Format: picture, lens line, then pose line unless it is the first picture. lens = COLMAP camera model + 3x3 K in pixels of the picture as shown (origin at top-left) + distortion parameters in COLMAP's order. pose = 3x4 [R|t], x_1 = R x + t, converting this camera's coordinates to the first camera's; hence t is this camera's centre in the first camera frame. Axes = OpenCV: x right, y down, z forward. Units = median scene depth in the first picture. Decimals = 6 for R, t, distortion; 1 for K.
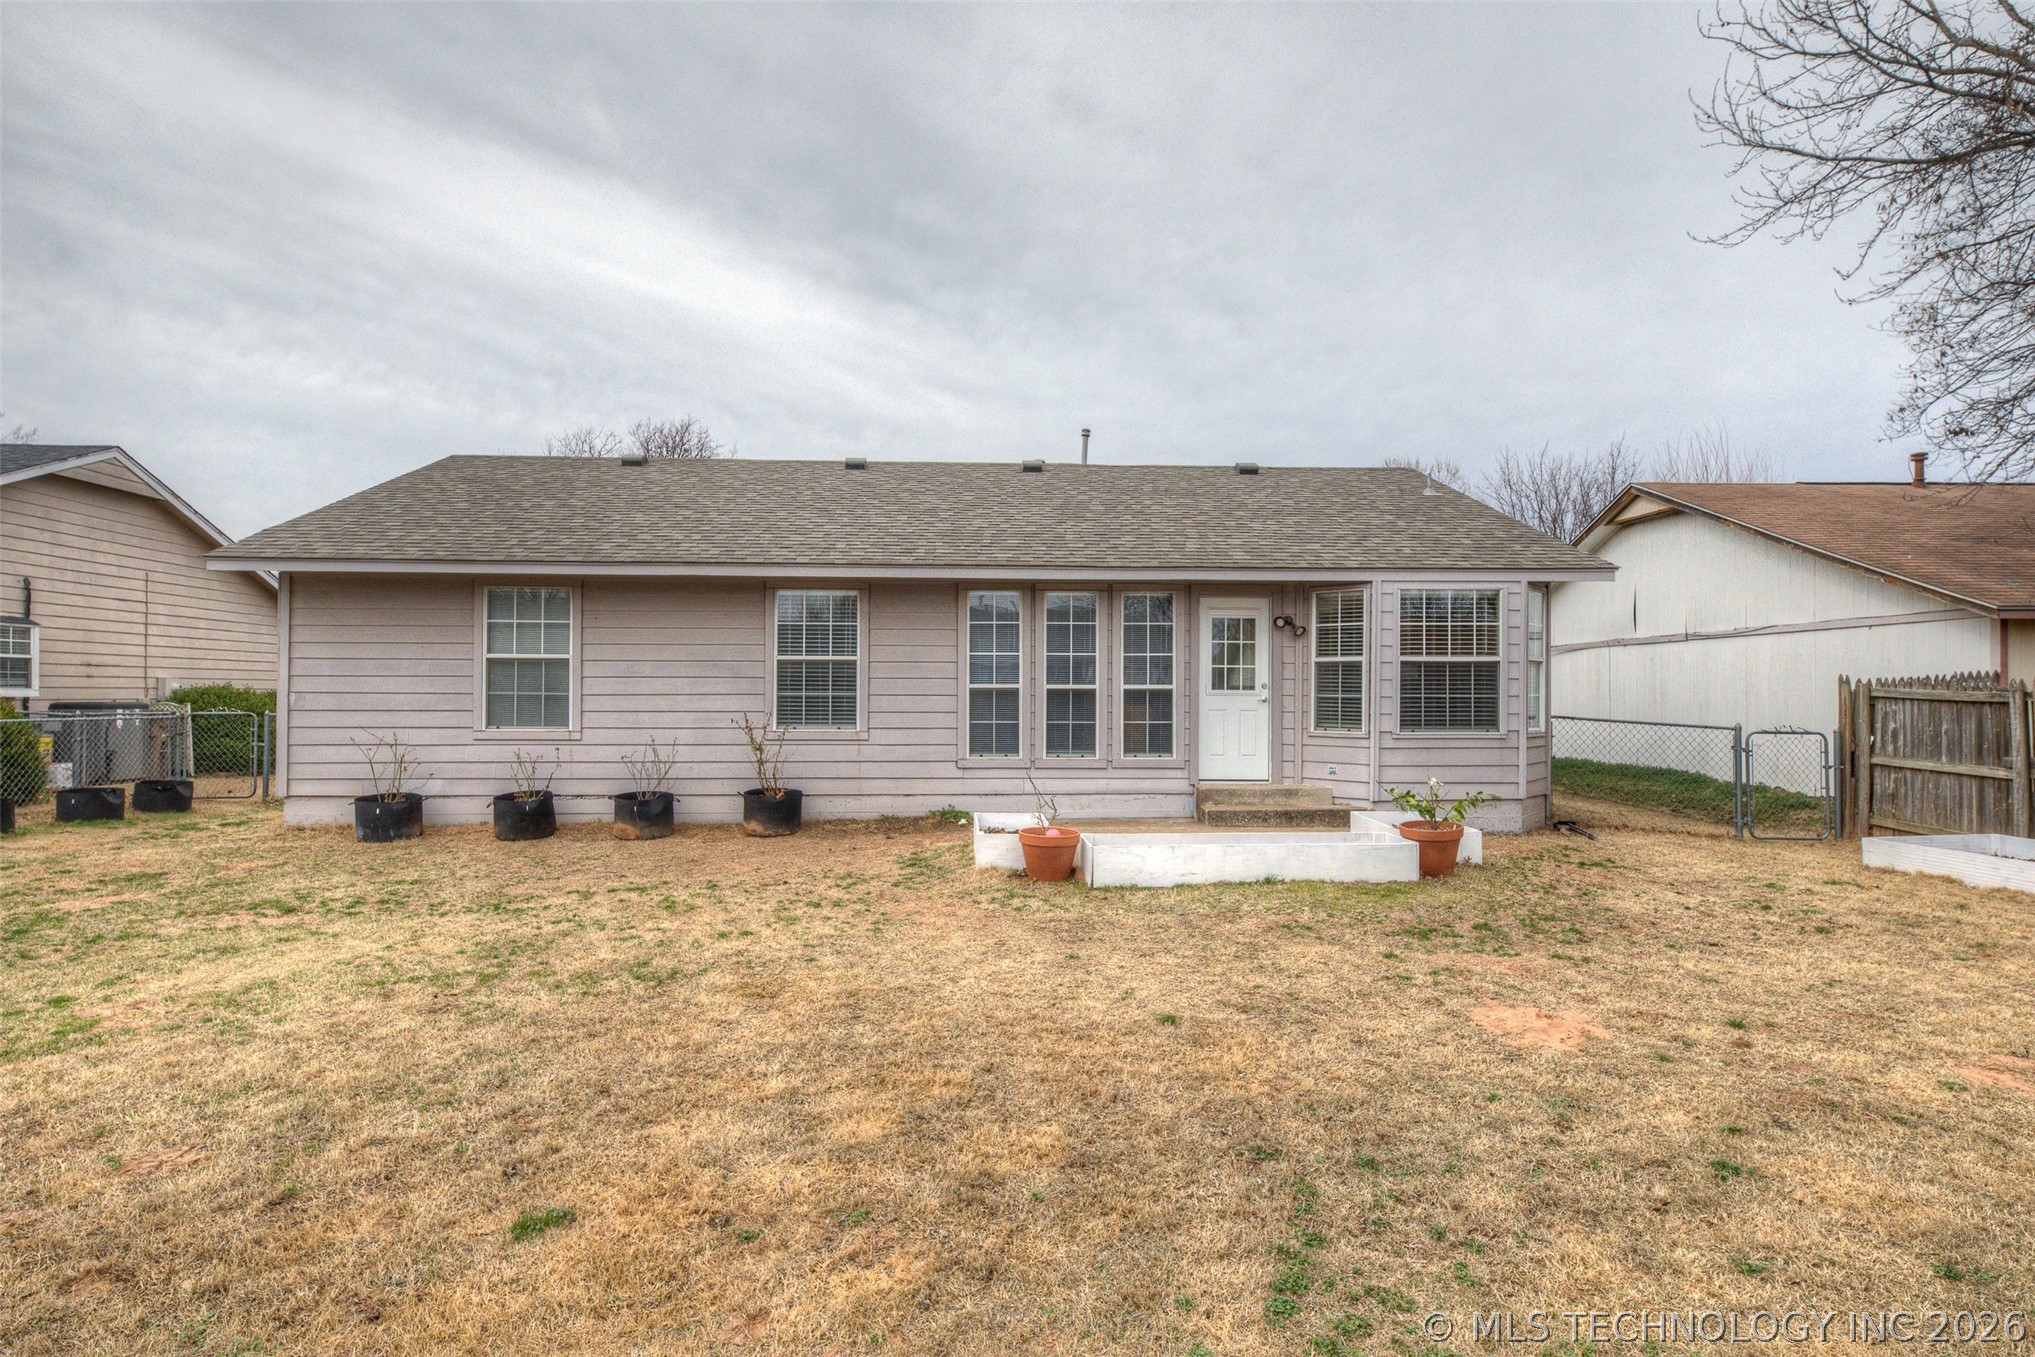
lens RADIAL K [[1038.1, 0, 1017.5], [0, 1038.1, 678.5], [0, 0, 1]] dist [0.044091, 0.000131]
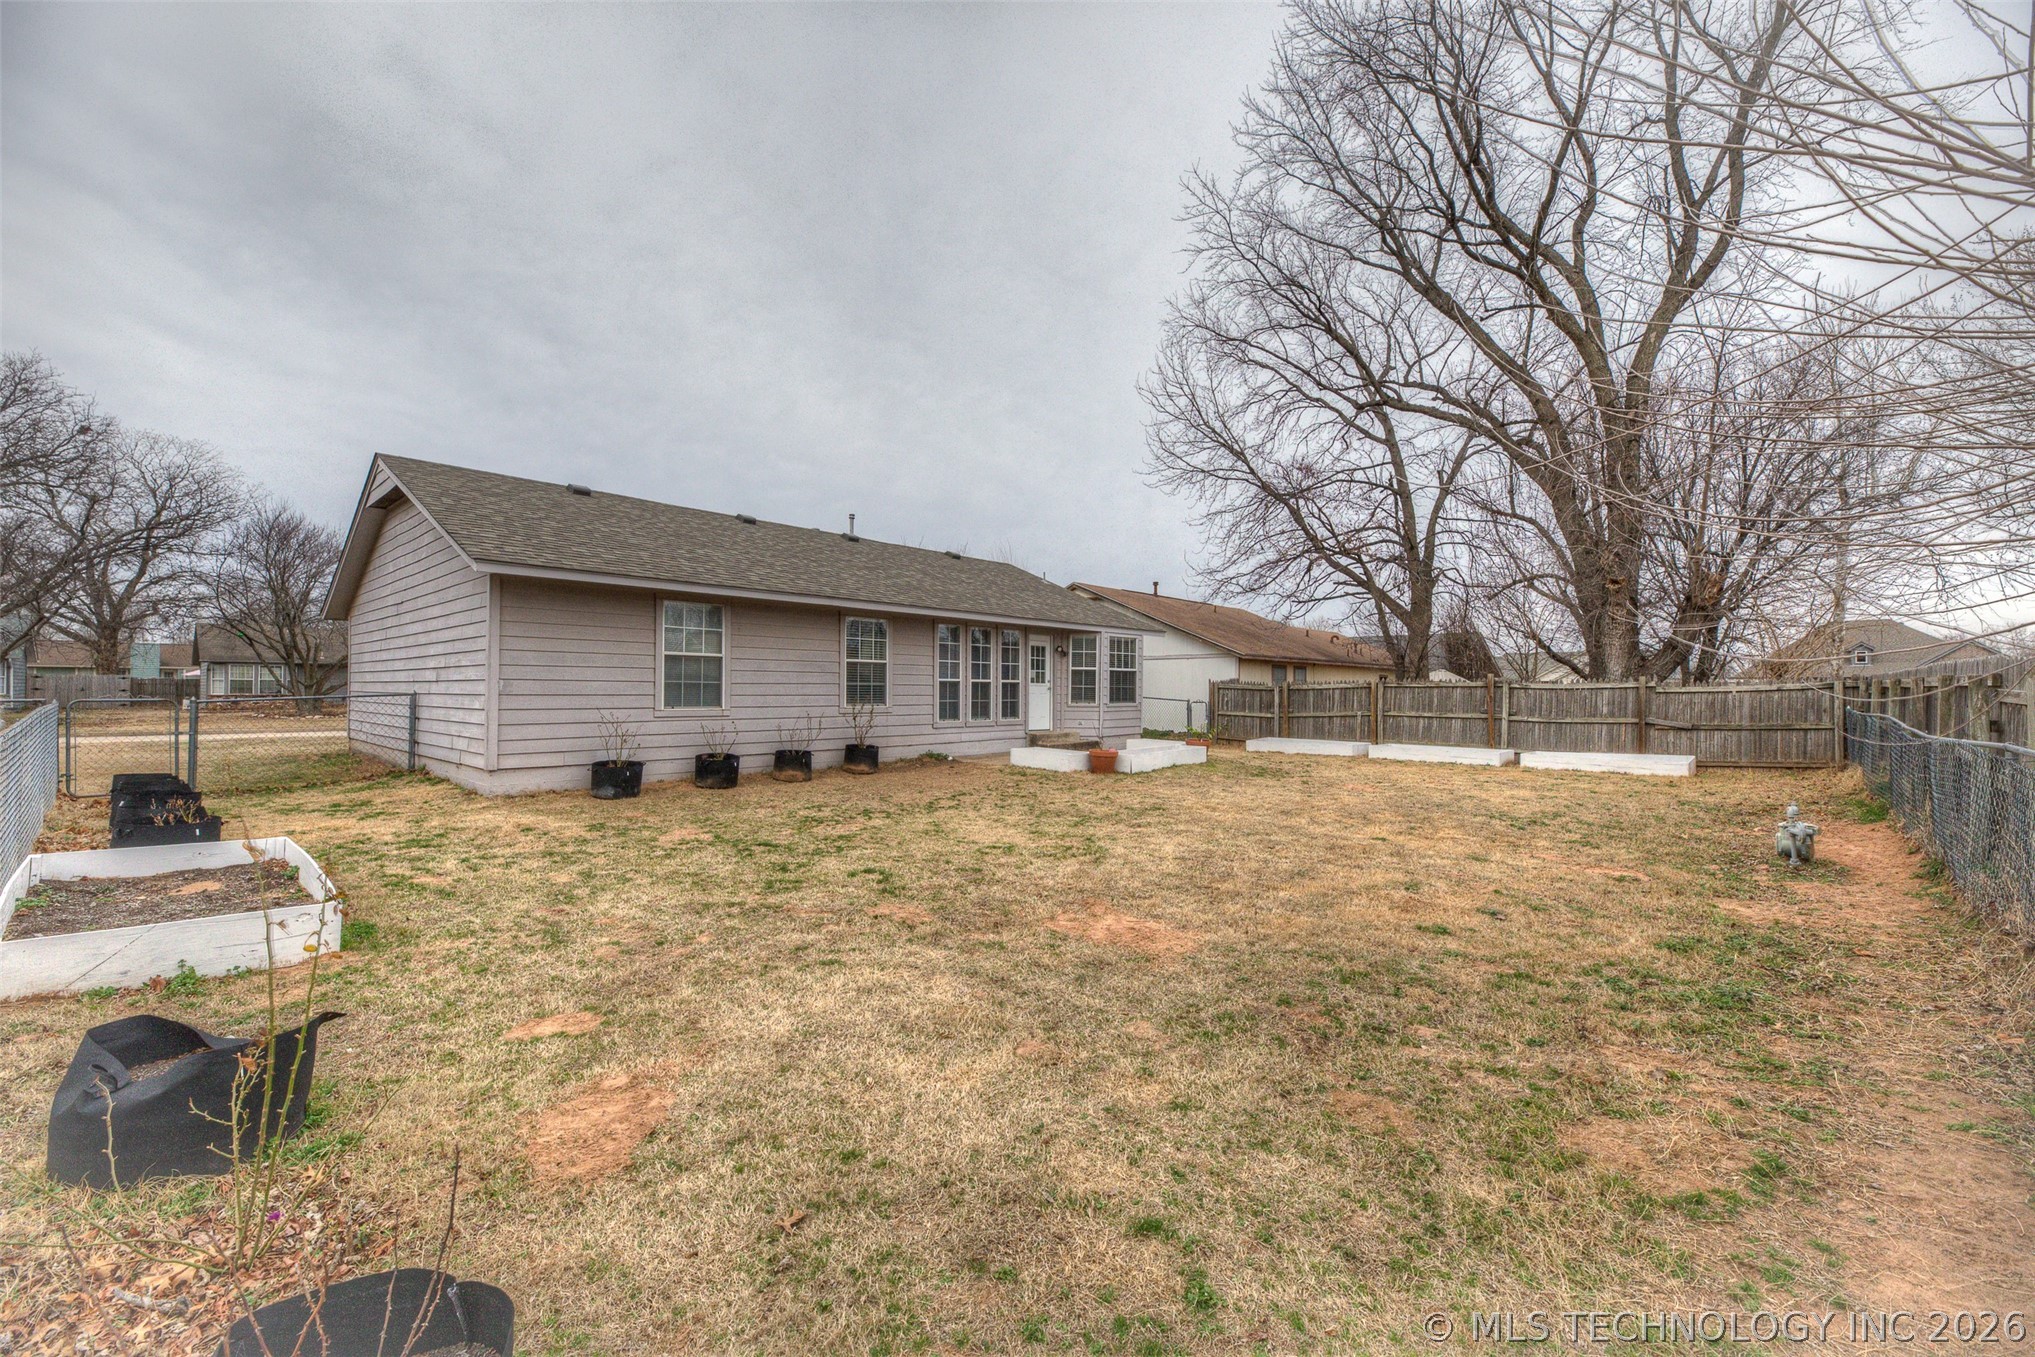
lens RADIAL K [[815.4, 0, 1019.8], [0, 815.4, 689.6], [0, 0, 1]] dist [0.001014, -0.000039]
pose [[0.703879, 0.001912, 0.710317, -0.894221], [-0.018116, 0.999719, 0.015261, 0.000306], [-0.710089, -0.023610, 0.703716, -0.029068]]
